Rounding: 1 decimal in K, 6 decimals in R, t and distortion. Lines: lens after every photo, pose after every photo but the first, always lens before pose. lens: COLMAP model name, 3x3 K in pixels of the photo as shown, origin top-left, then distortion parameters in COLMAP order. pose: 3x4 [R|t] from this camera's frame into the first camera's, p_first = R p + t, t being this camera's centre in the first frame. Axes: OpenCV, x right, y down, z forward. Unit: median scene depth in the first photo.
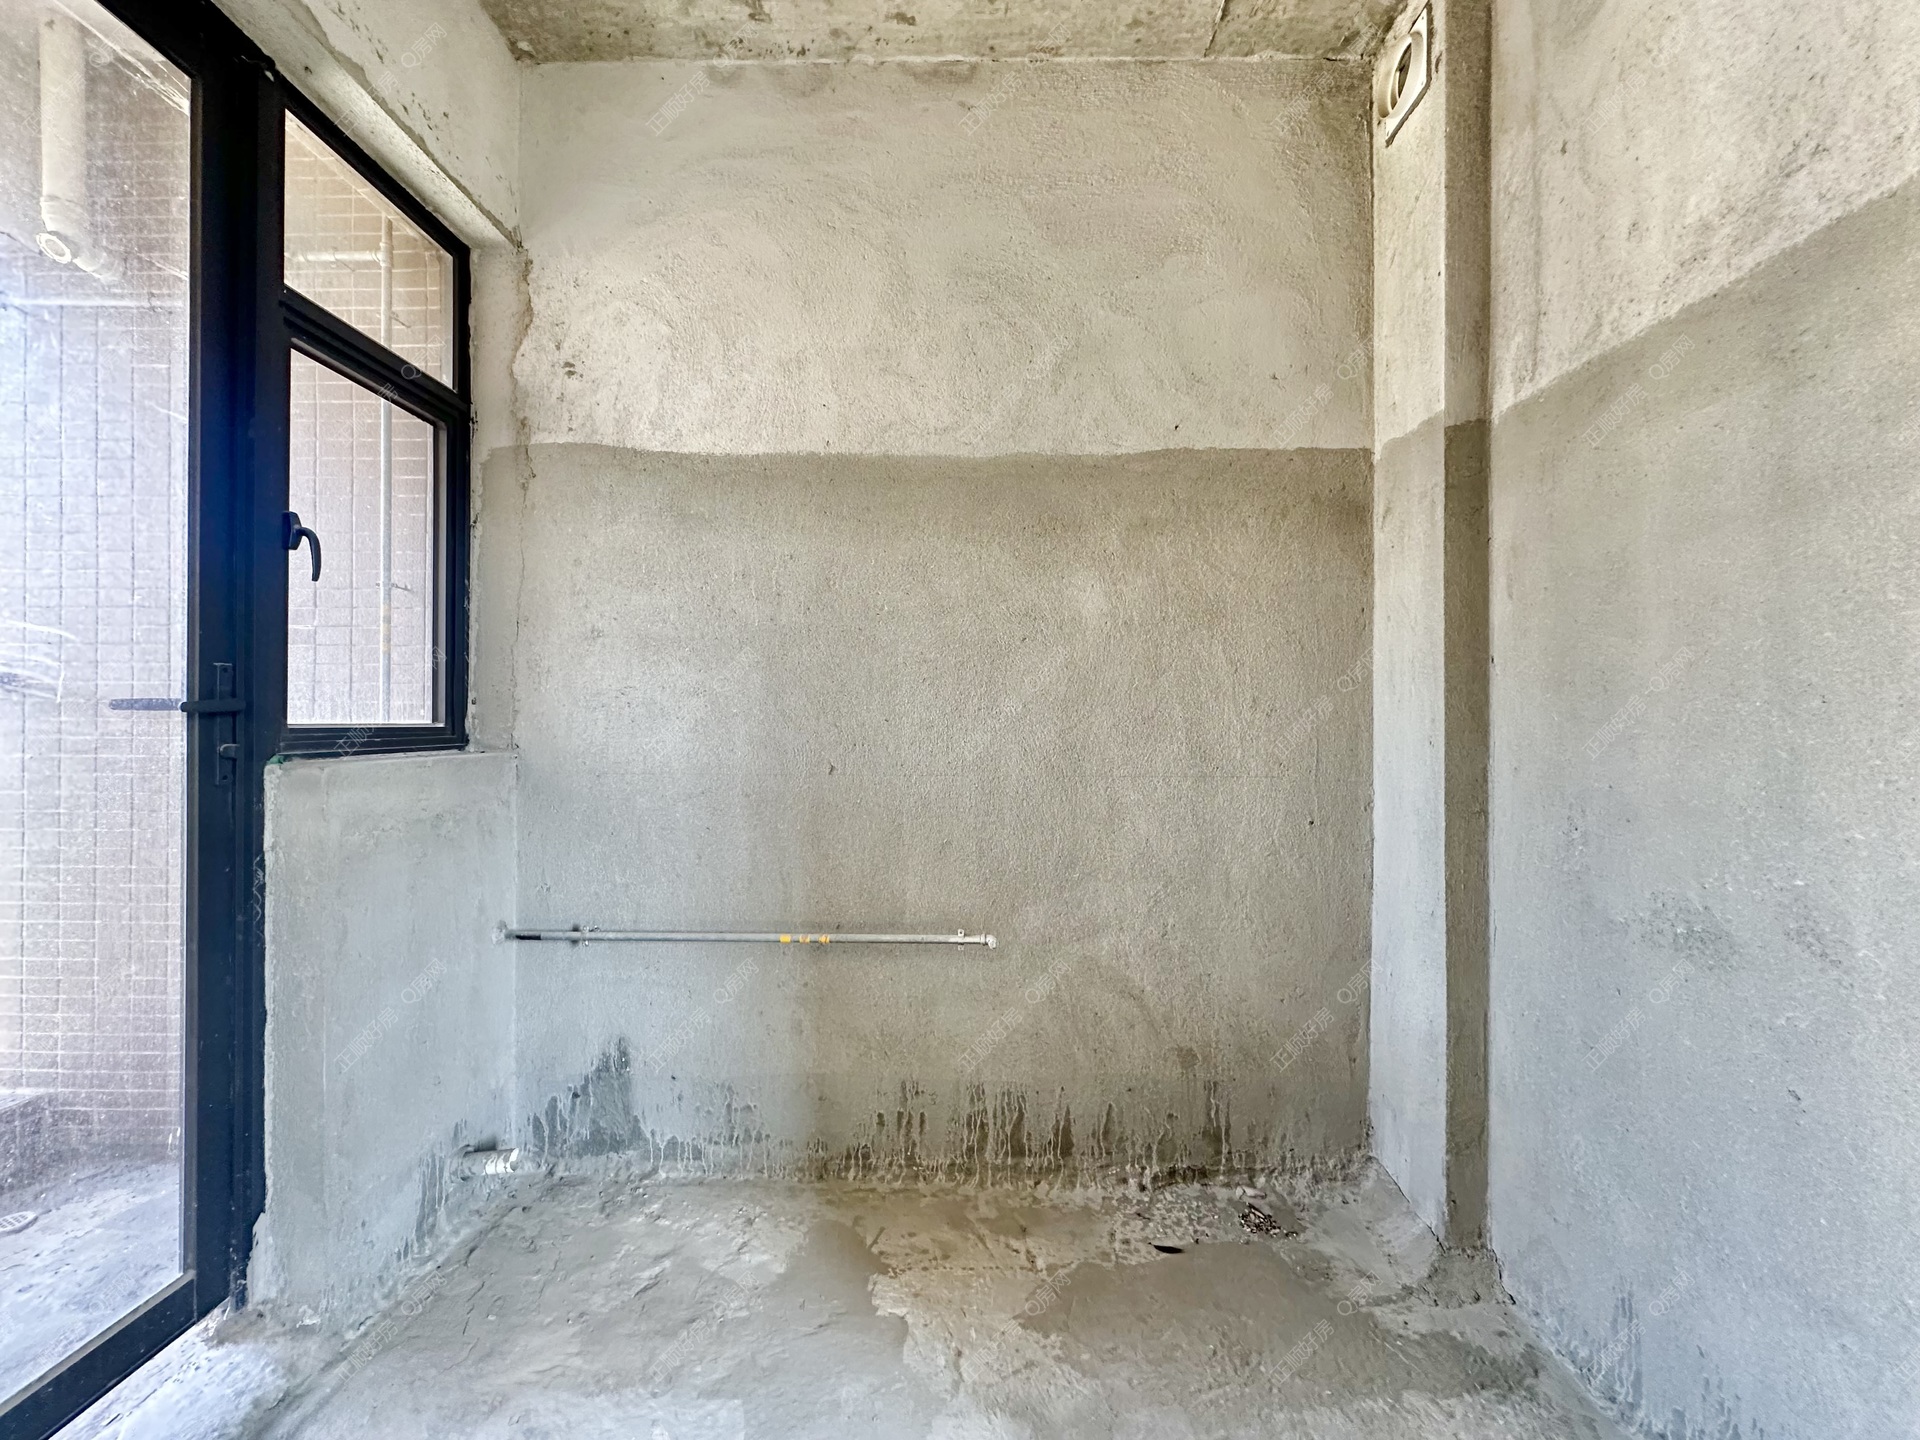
lens RADIAL K [[767.9, 0, 941.5], [0, 767.9, 714.0], [0, 0, 1]] dist [-0.004105, 0.000941]
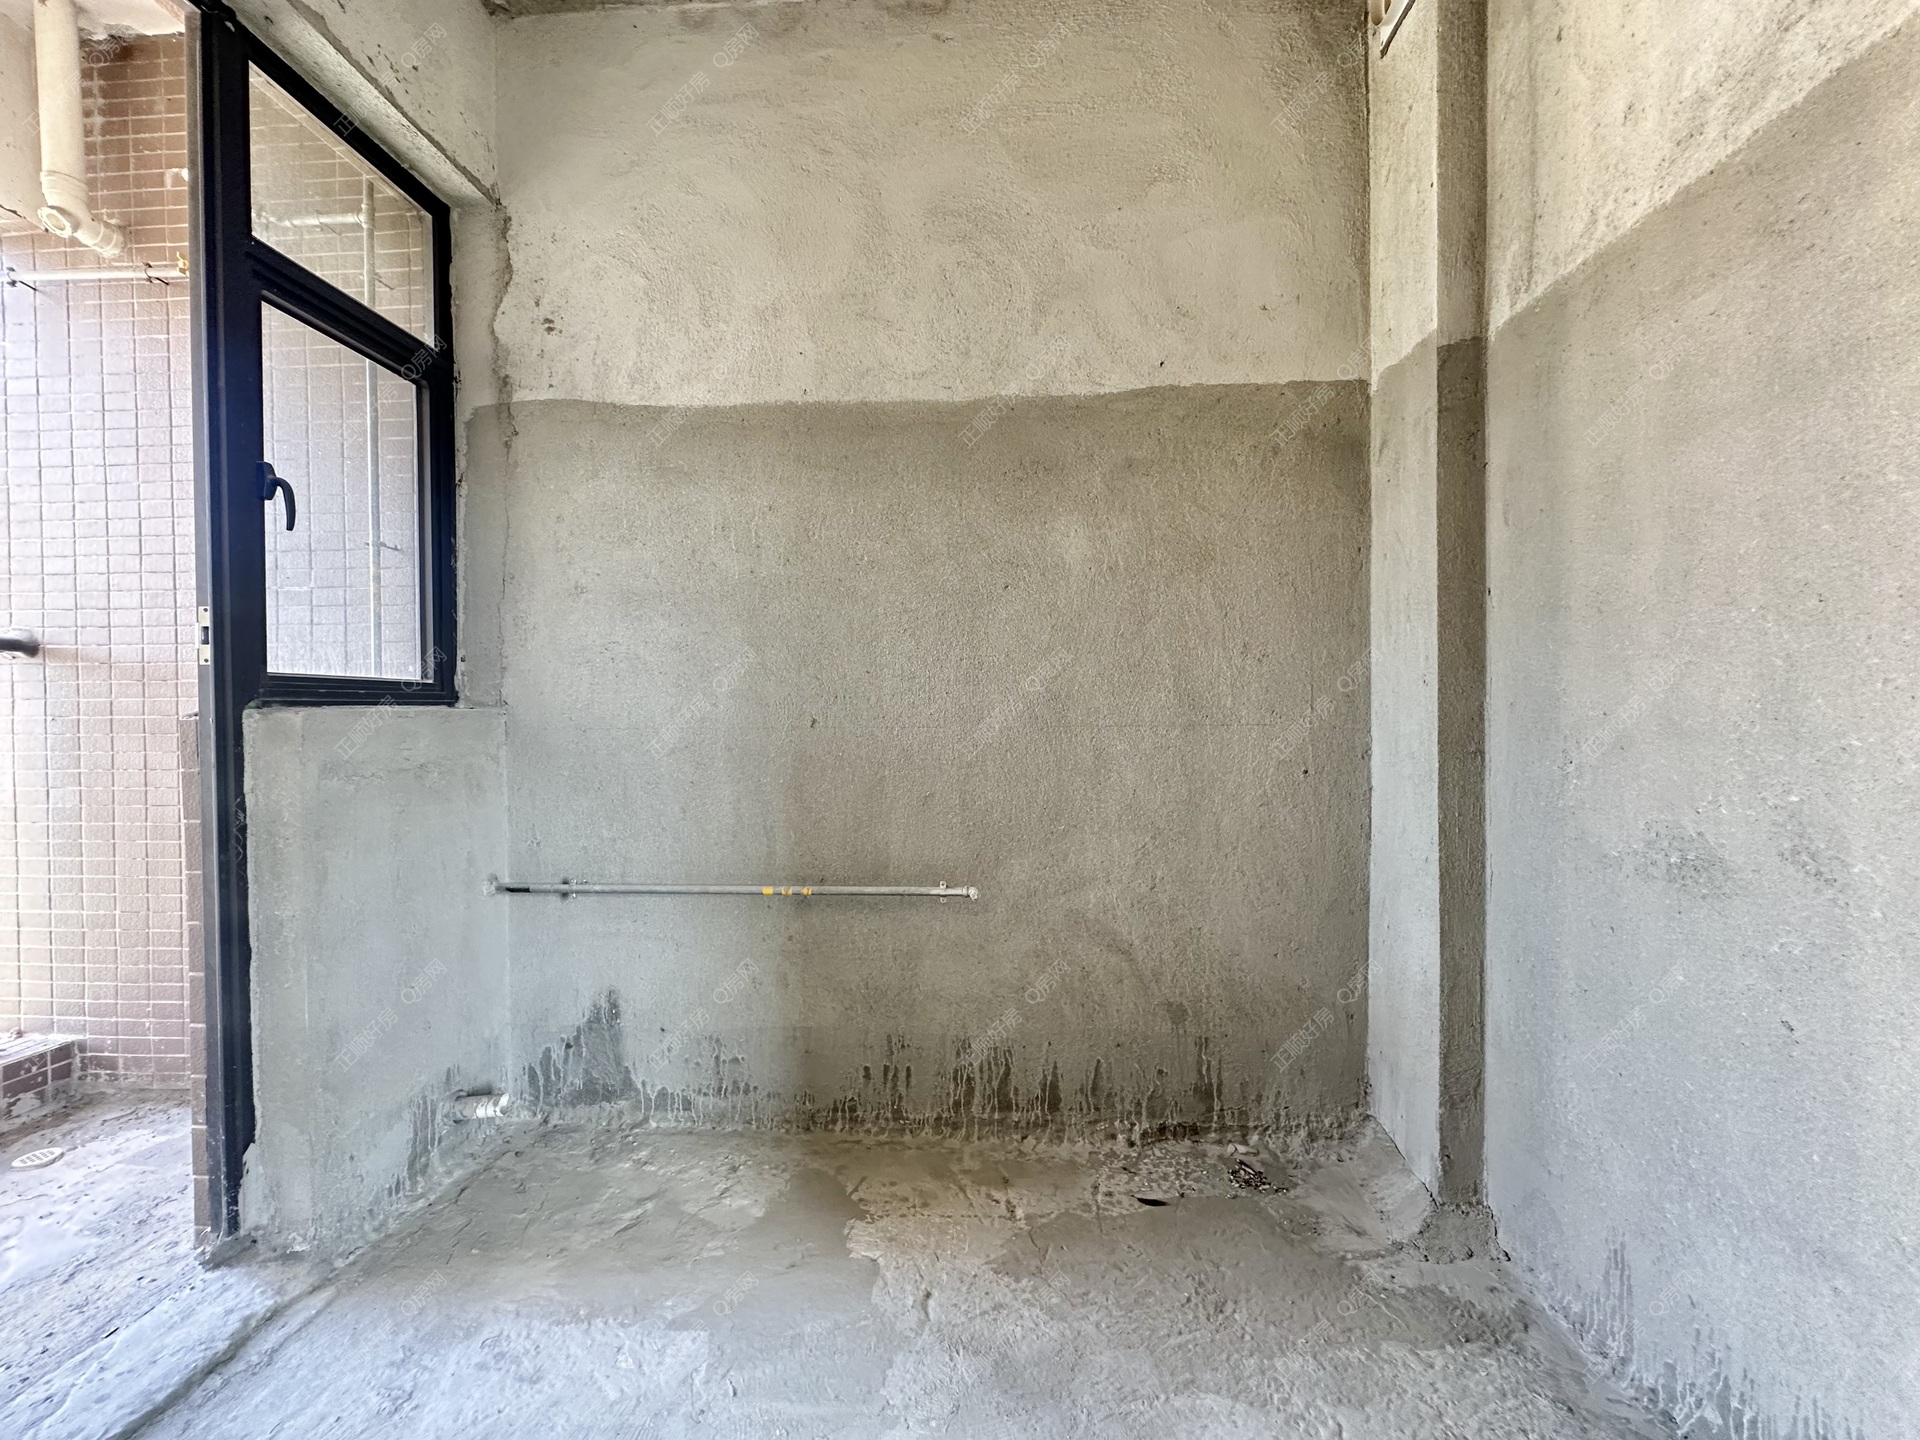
lens RADIAL K [[767.9, 0, 960.6], [0, 767.9, 726.9], [0, 0, 1]] dist [-0.004105, 0.000941]
pose [[0.998891, -0.010477, -0.045912, 0.097258], [0.011207, 0.999815, 0.015651, 0.068288], [0.045740, -0.016148, 0.998823, 0.016958]]
